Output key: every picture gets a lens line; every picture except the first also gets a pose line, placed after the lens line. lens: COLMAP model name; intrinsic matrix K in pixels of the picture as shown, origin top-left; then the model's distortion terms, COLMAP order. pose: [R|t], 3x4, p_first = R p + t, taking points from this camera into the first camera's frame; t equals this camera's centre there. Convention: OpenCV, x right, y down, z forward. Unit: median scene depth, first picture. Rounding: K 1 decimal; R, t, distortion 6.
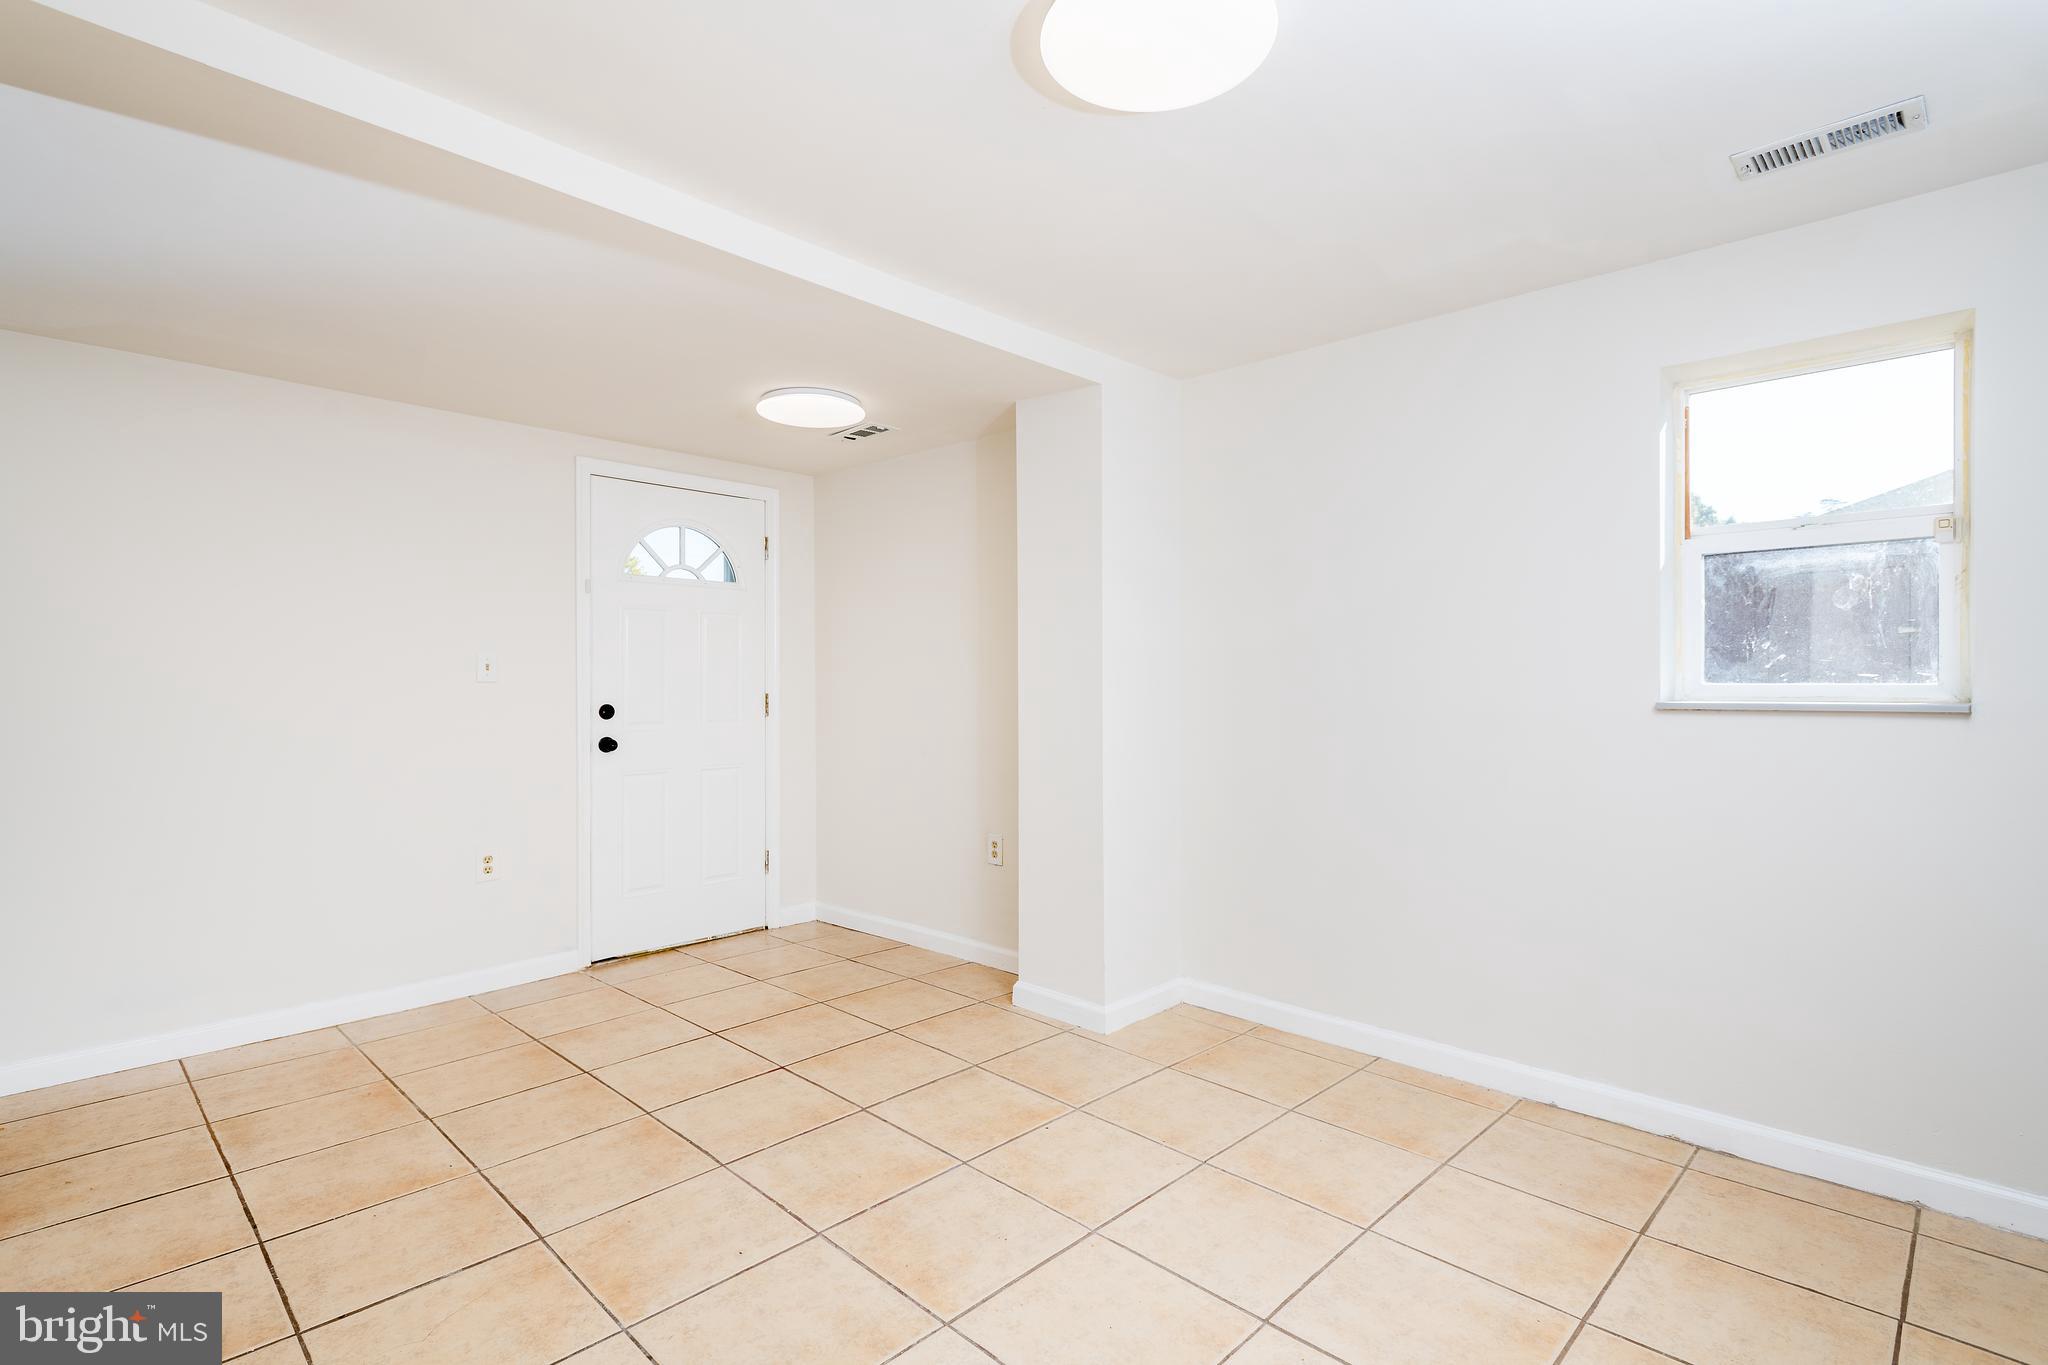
lens RADIAL K [[976.9, 0, 1030.7], [0, 976.9, 675.7], [0, 0, 1]] dist [0.002071, 0.000106]
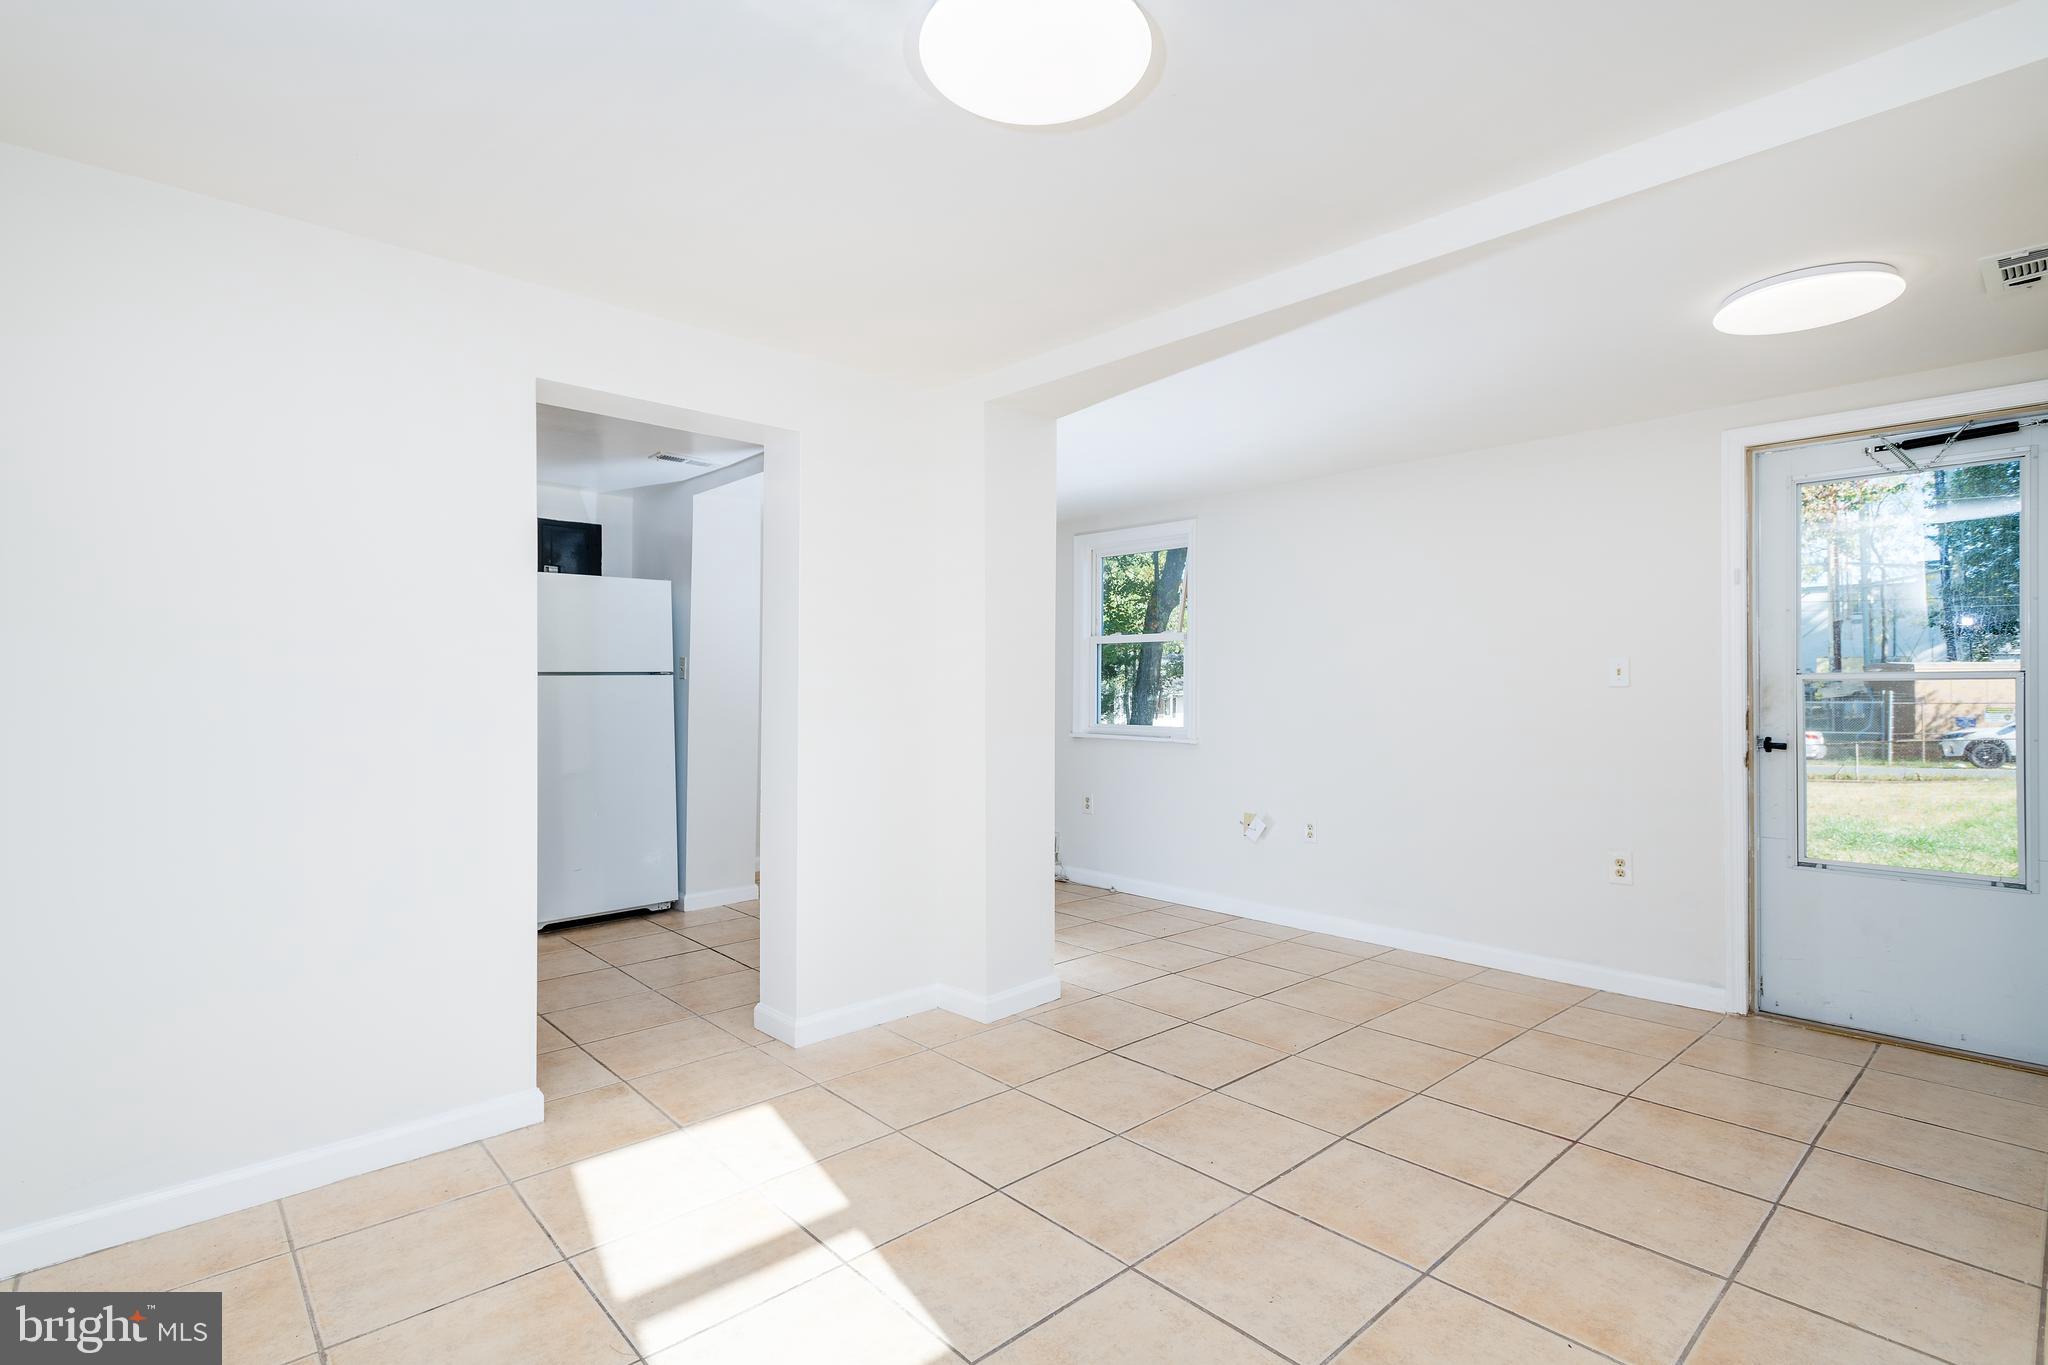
lens RADIAL K [[976.9, 0, 1030.7], [0, 976.9, 675.7], [0, 0, 1]] dist [0.002071, 0.000106]
pose [[-0.061378, -0.006626, -0.998093, 0.658855], [0.006092, 0.999957, -0.007013, -0.003132], [0.998096, -0.006511, -0.061335, 0.606503]]
